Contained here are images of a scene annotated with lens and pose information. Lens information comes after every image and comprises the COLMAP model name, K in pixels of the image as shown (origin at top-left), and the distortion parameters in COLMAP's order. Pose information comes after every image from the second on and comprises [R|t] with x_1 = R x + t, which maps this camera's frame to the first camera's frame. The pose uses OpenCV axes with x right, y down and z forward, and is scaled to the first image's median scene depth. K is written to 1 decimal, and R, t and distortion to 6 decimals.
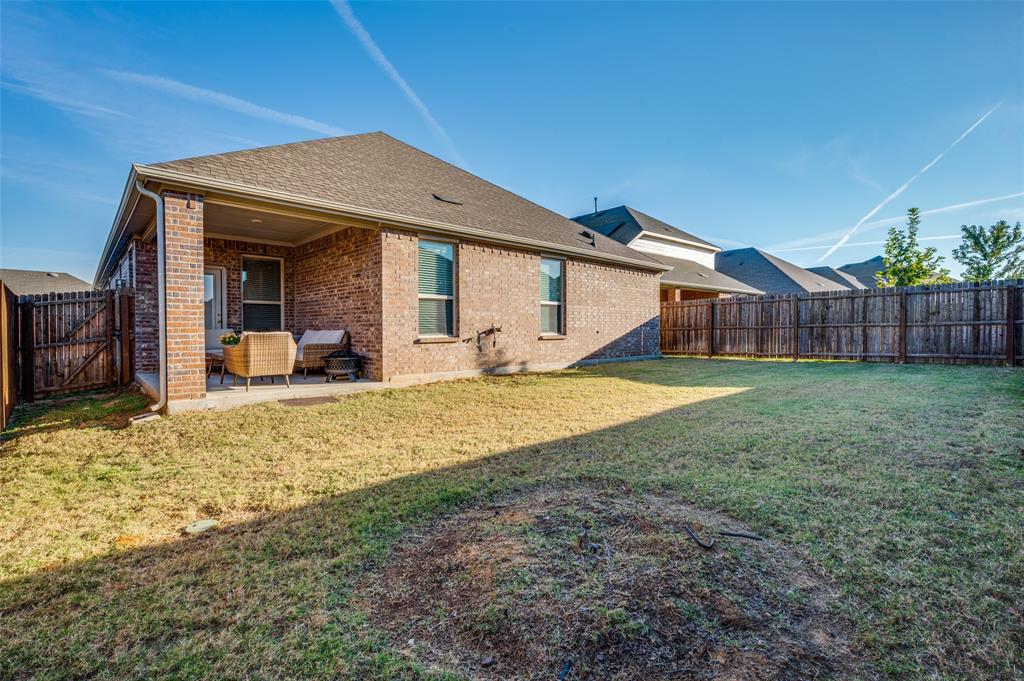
lens RADIAL K [[453.8, 0, 516.5], [0, 453.8, 334.0], [0, 0, 1]] dist [0.000680, -0.000049]
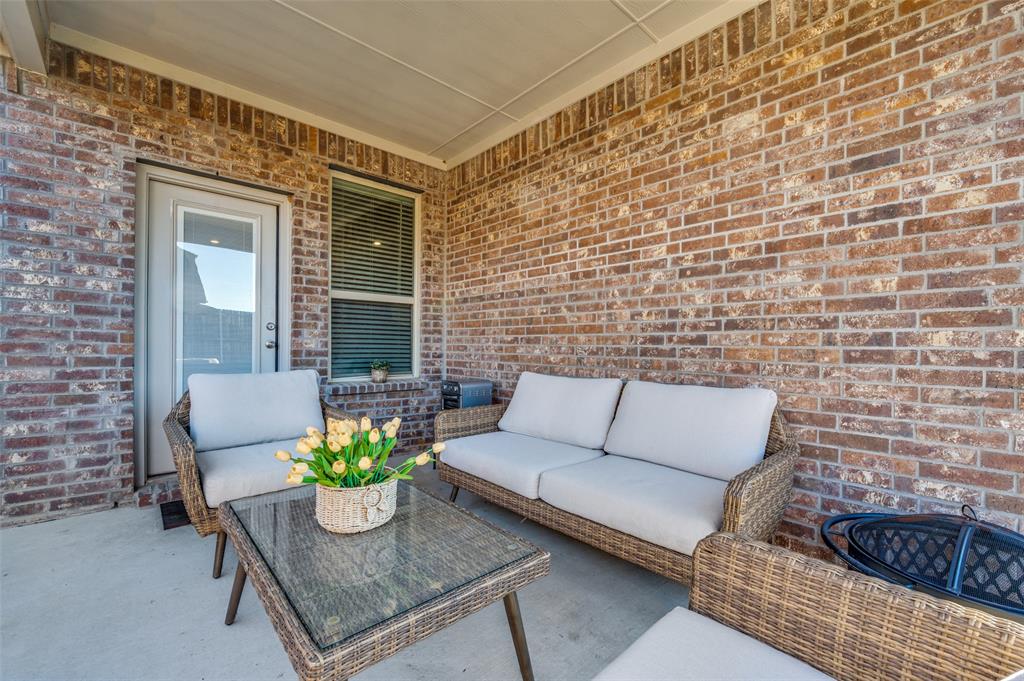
lens RADIAL K [[408.9, 0, 508.4], [0, 408.9, 339.1], [0, 0, 1]] dist [0.002253, 0.000164]
pose [[0.998475, 0.008586, -0.054541, -0.446281], [-0.009987, 0.999626, -0.025474, -0.026180], [0.054302, 0.025980, 0.998187, 0.683112]]
